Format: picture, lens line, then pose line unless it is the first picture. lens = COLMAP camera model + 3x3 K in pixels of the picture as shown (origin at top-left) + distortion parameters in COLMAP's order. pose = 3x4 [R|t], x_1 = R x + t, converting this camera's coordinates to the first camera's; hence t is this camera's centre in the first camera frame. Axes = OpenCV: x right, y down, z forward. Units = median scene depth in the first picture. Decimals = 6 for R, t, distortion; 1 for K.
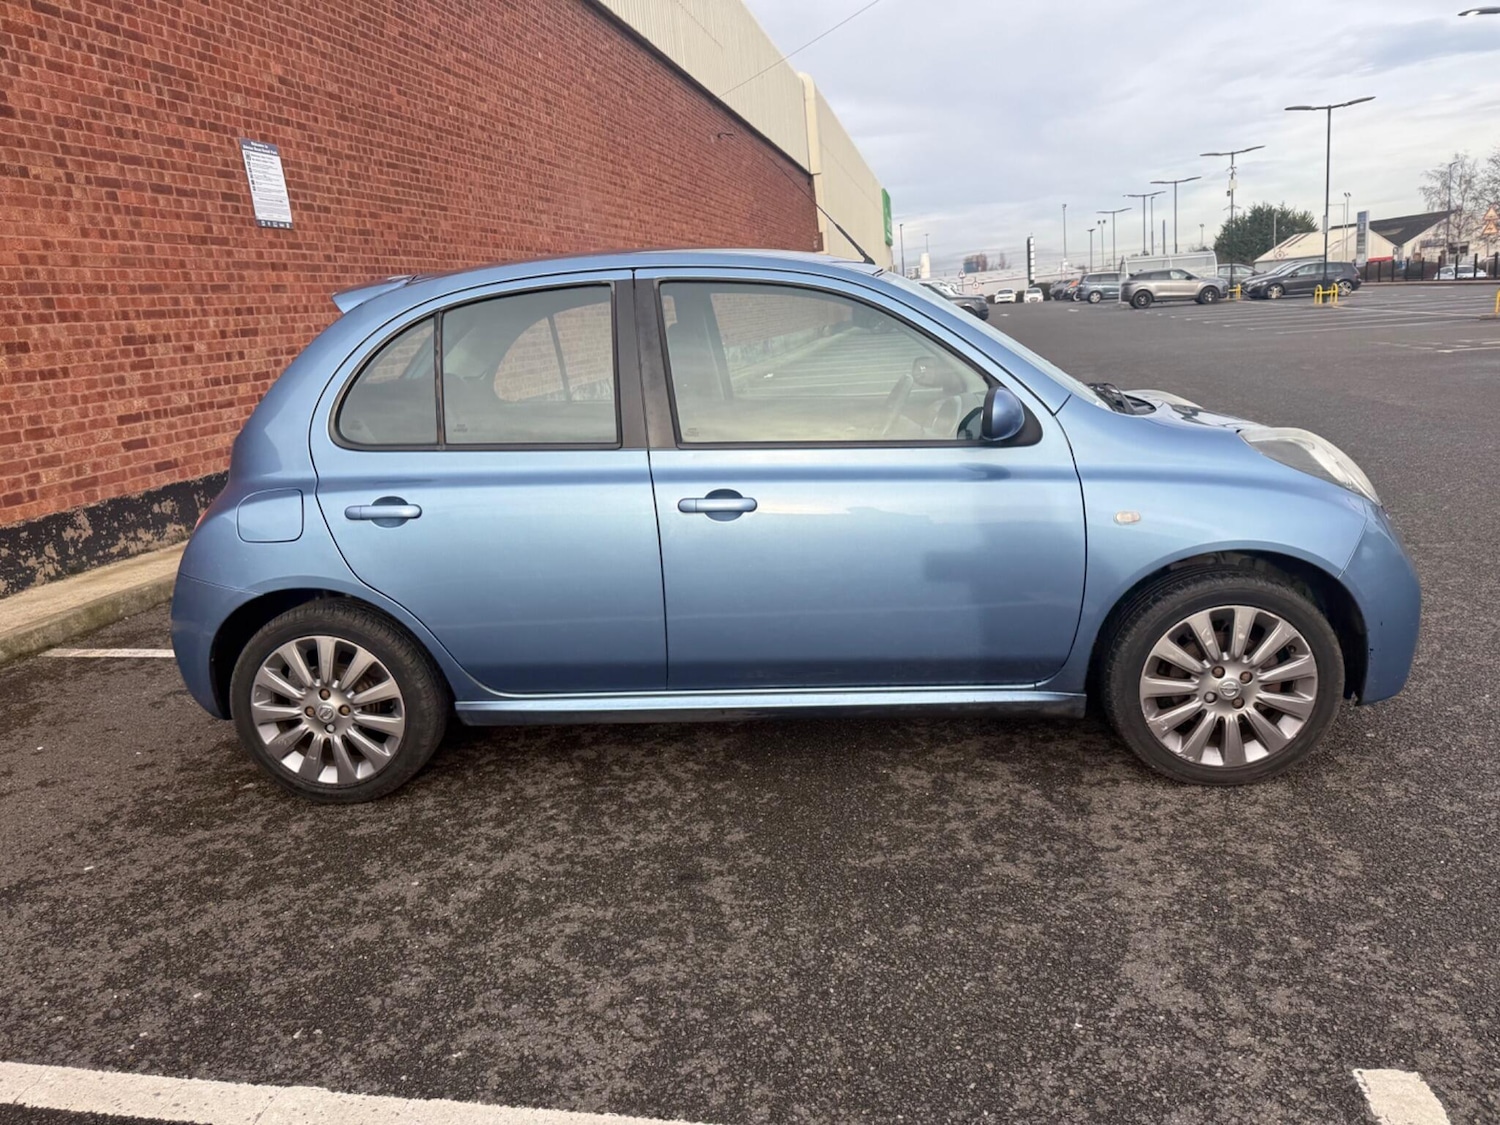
lens RADIAL K [[1059.2, 0, 750.0], [0, 1059.2, 562.5], [0, 0, 1]] dist [0.003646, -0.011745]
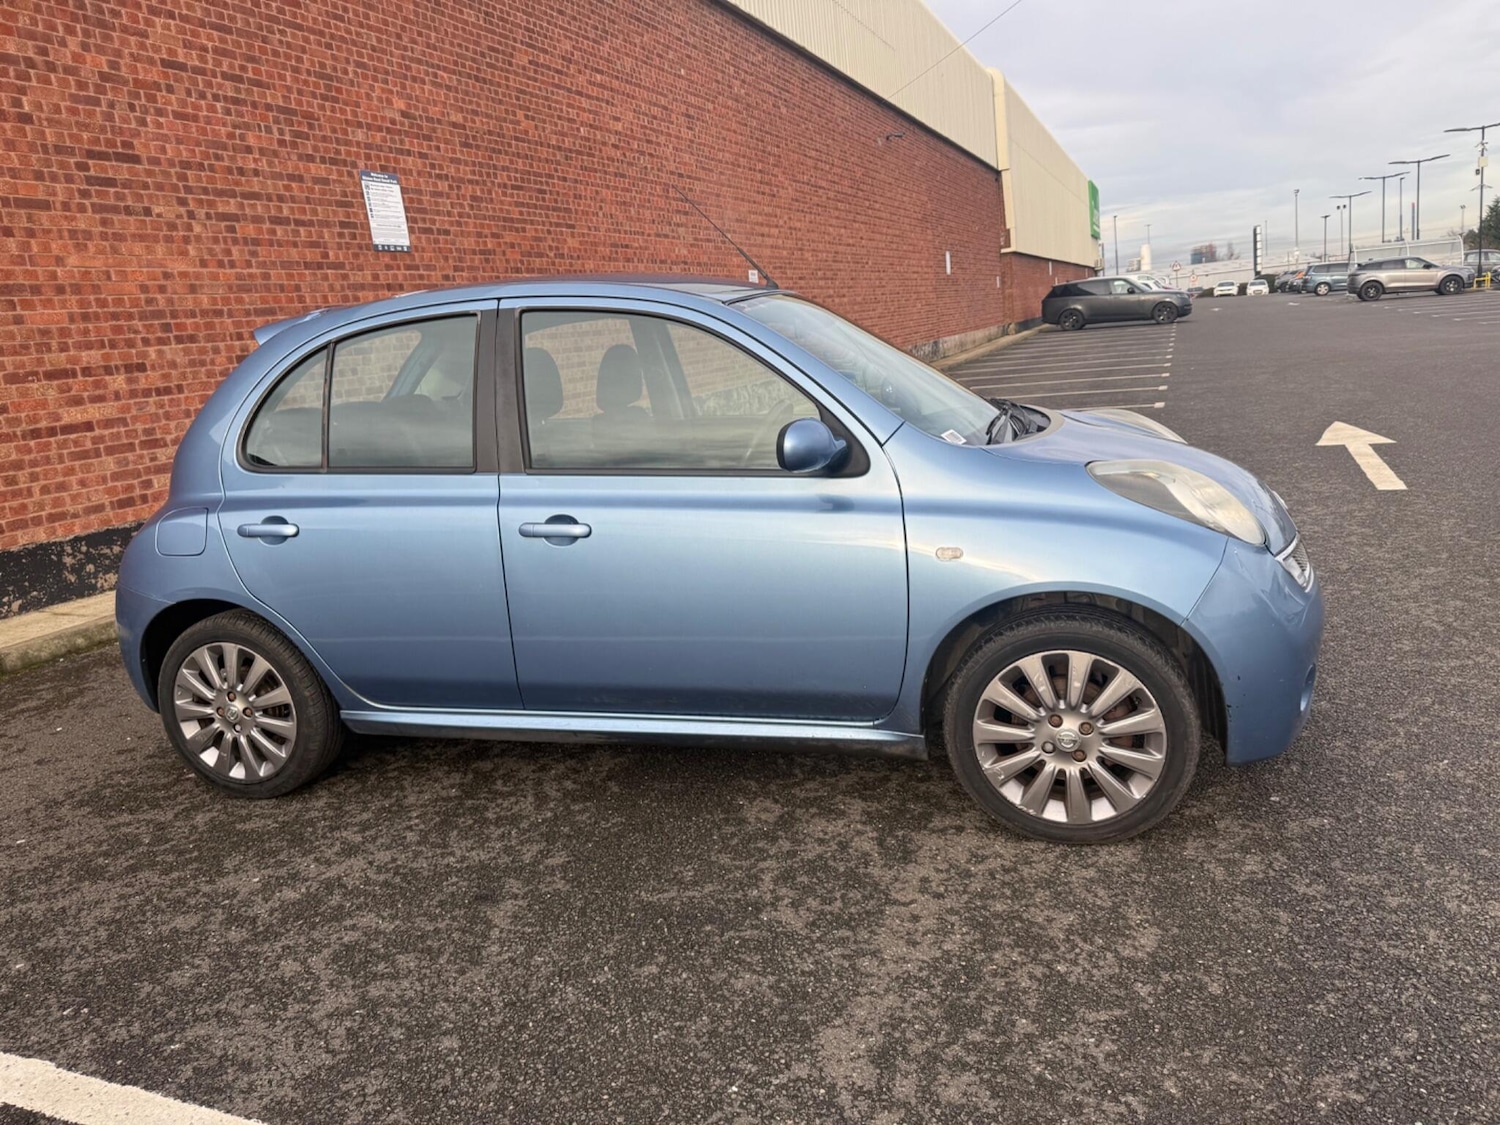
lens RADIAL K [[1057.9, 0, 751.3], [0, 1057.9, 552.7], [0, 0, 1]] dist [0.011313, -0.022083]
pose [[0.982025, 0.023739, -0.187251, 0.148772], [-0.025517, 0.999649, -0.007091, -0.013298], [0.187017, 0.011741, 0.982286, 0.014953]]
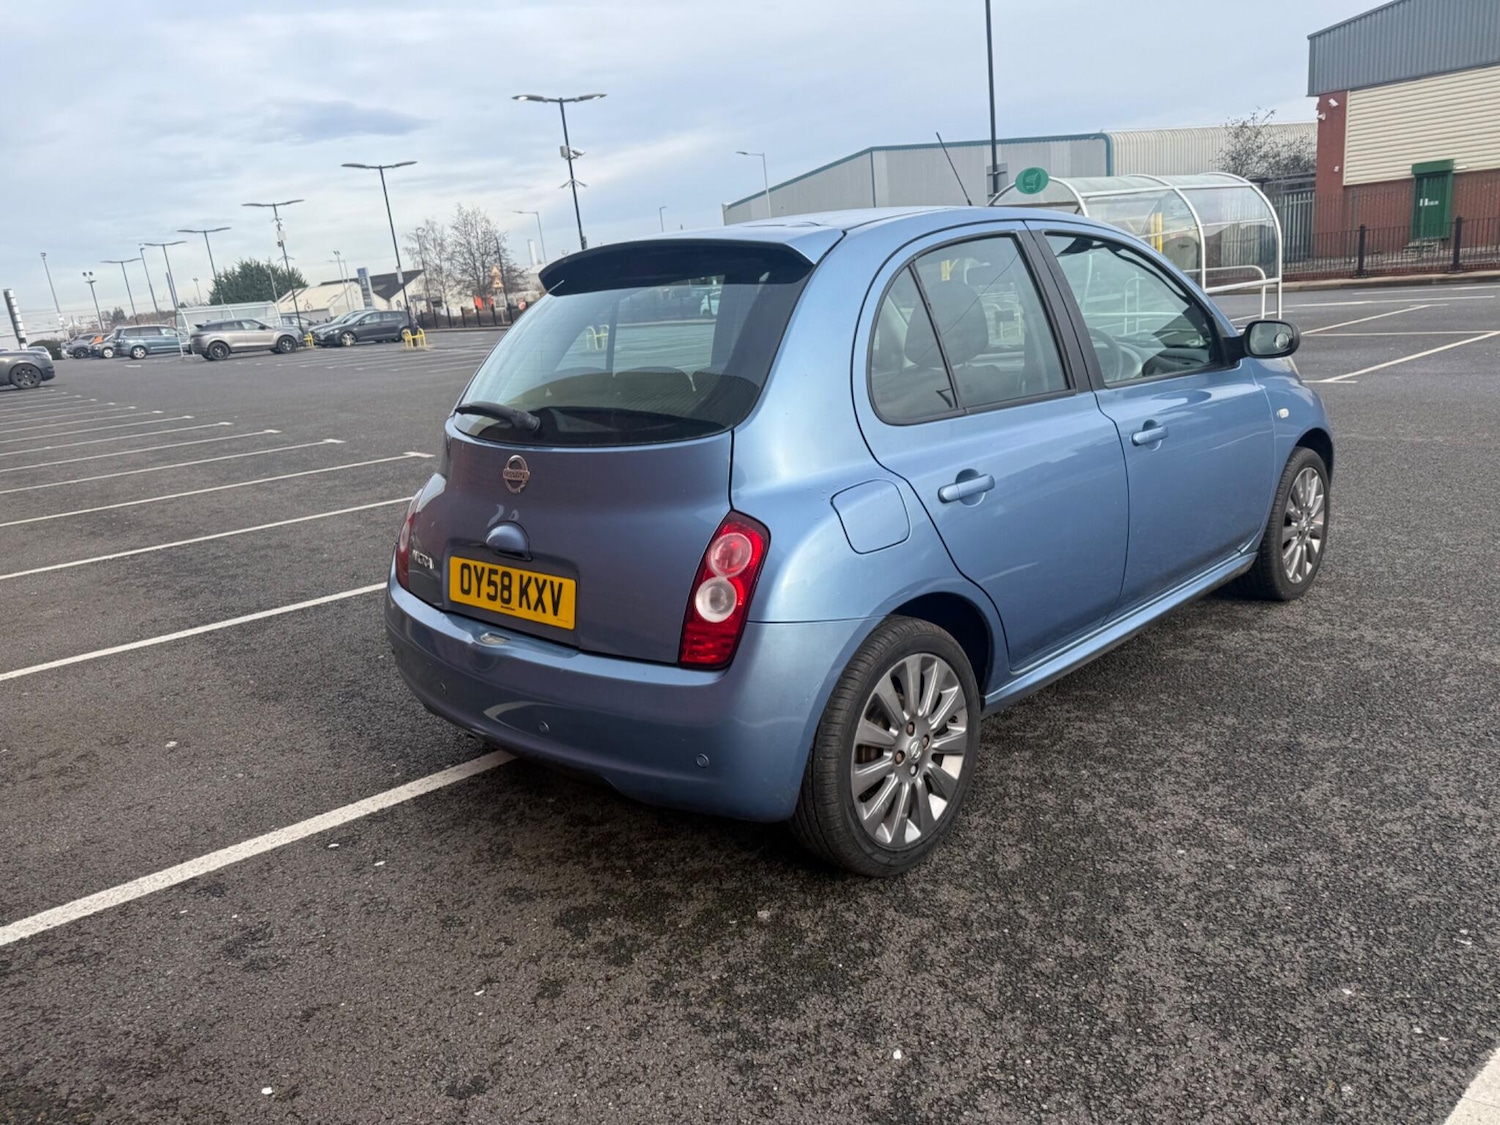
lens RADIAL K [[1052.6, 0, 753.3], [0, 1052.6, 574.6], [0, 0, 1]] dist [0.043973, -0.068874]
pose [[0.643700, -0.189794, 0.741369, -0.488048], [0.218108, 0.974079, 0.059995, -0.030437], [-0.733538, 0.123080, 0.668411, 0.250054]]
